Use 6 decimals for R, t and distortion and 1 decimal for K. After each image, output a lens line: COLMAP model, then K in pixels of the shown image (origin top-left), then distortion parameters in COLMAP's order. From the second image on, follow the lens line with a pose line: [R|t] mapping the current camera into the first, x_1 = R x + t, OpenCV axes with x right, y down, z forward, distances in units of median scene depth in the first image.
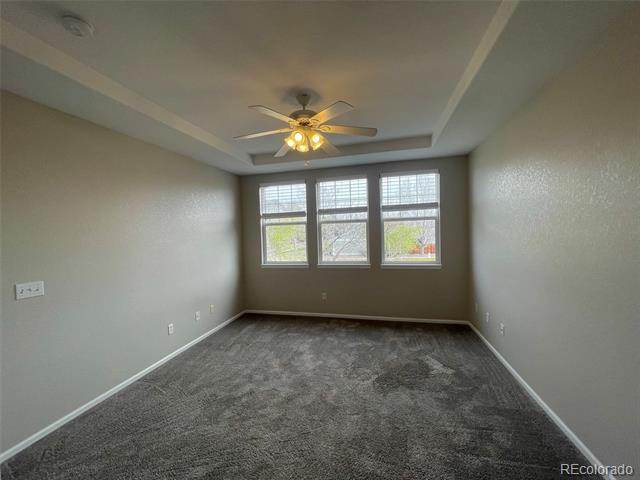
lens RADIAL K [[260.1, 0, 319.7], [0, 260.1, 233.1], [0, 0, 1]] dist [-0.000465, -0.000565]
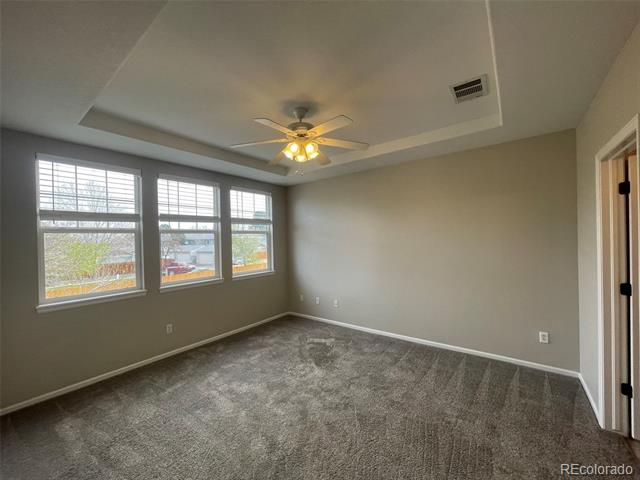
lens RADIAL K [[260.1, 0, 320.2], [0, 260.1, 239.9], [0, 0, 1]] dist [-0.000465, -0.000565]
pose [[0.382665, 0.017575, 0.923720, -0.575752], [0.011680, 0.999647, -0.023858, 0.007172], [-0.923813, 0.019919, 0.382325, 0.329325]]
